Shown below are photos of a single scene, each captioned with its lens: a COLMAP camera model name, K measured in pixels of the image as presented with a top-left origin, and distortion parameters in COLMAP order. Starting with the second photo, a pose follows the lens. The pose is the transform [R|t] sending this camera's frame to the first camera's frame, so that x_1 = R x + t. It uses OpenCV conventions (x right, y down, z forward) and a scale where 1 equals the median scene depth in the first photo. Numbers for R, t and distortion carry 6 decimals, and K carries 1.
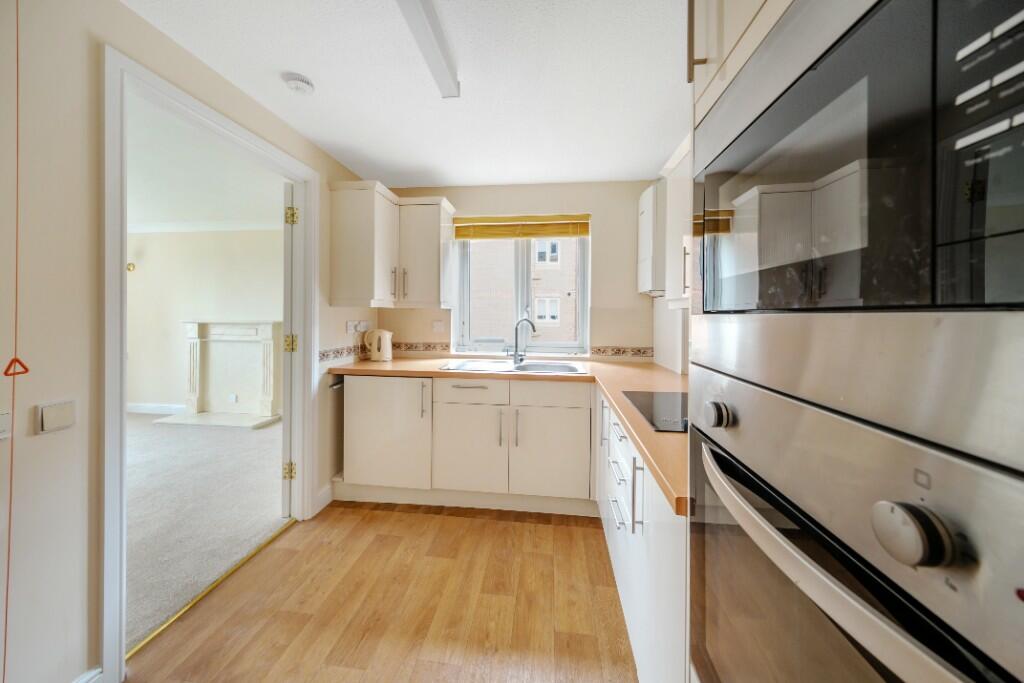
lens RADIAL K [[358.1, 0, 506.5], [0, 358.1, 314.6], [0, 0, 1]] dist [-0.000685, -0.000226]
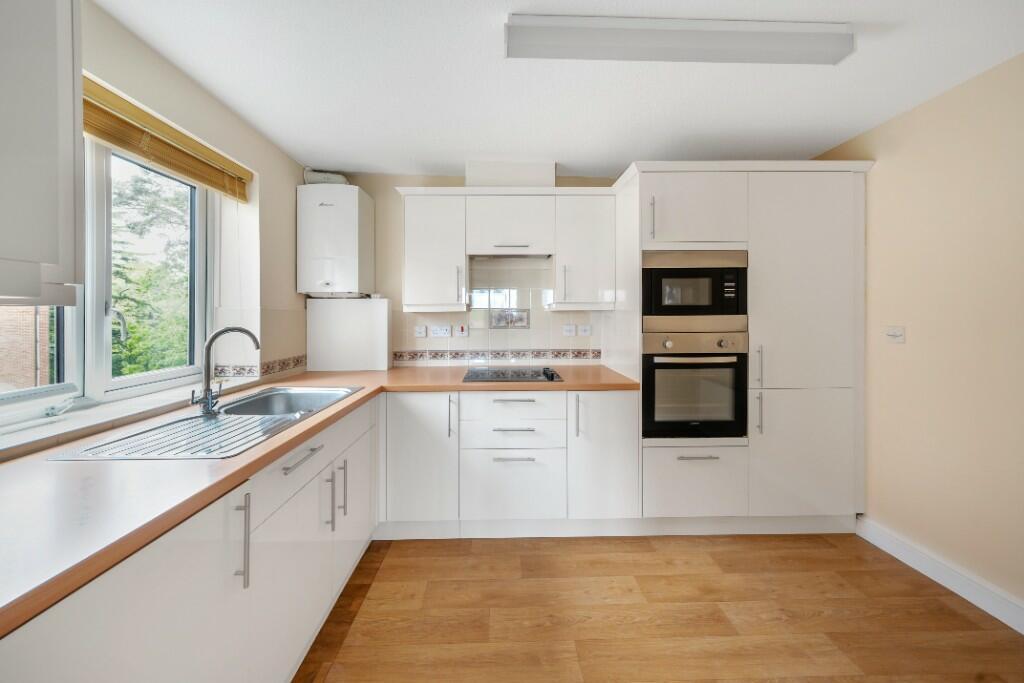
lens RADIAL K [[358.1, 0, 512.3], [0, 358.1, 314.2], [0, 0, 1]] dist [-0.000685, -0.000226]
pose [[-0.155786, -0.006911, 0.987767, -0.687781], [0.007848, 0.999935, 0.008234, -0.014142], [-0.987760, 0.009035, -0.155722, 0.793019]]
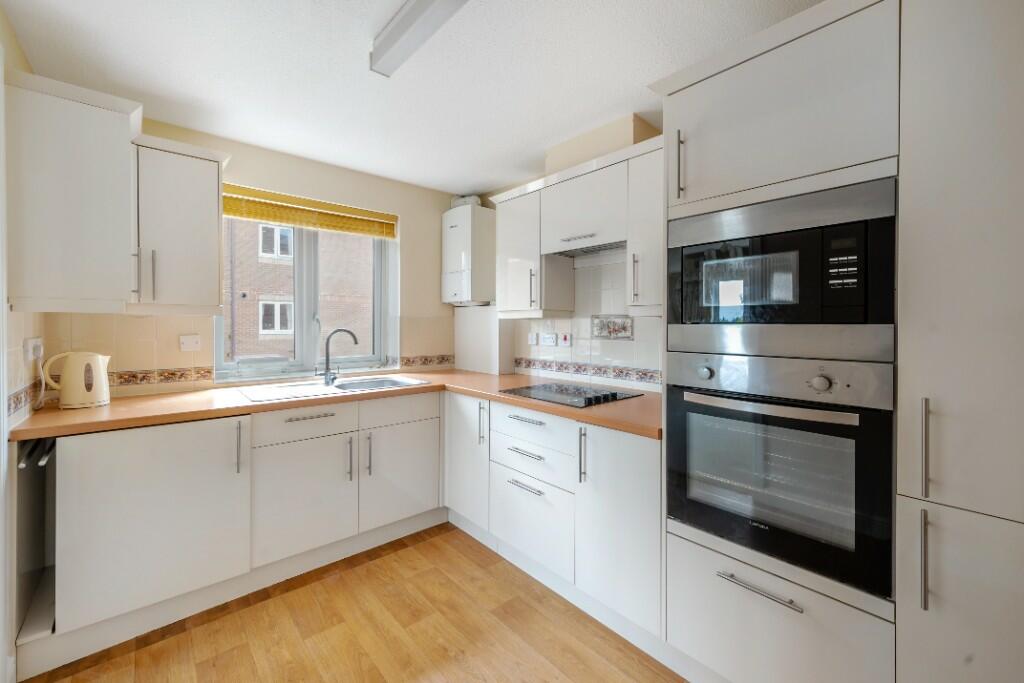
lens RADIAL K [[424.3, 0, 513.4], [0, 424.3, 325.8], [0, 0, 1]] dist [0.004395, 0.000106]
pose [[0.662931, -0.011076, 0.748598, -0.513941], [0.005003, 0.999934, 0.010364, -0.005118], [-0.748663, -0.003125, 0.662943, 0.052718]]
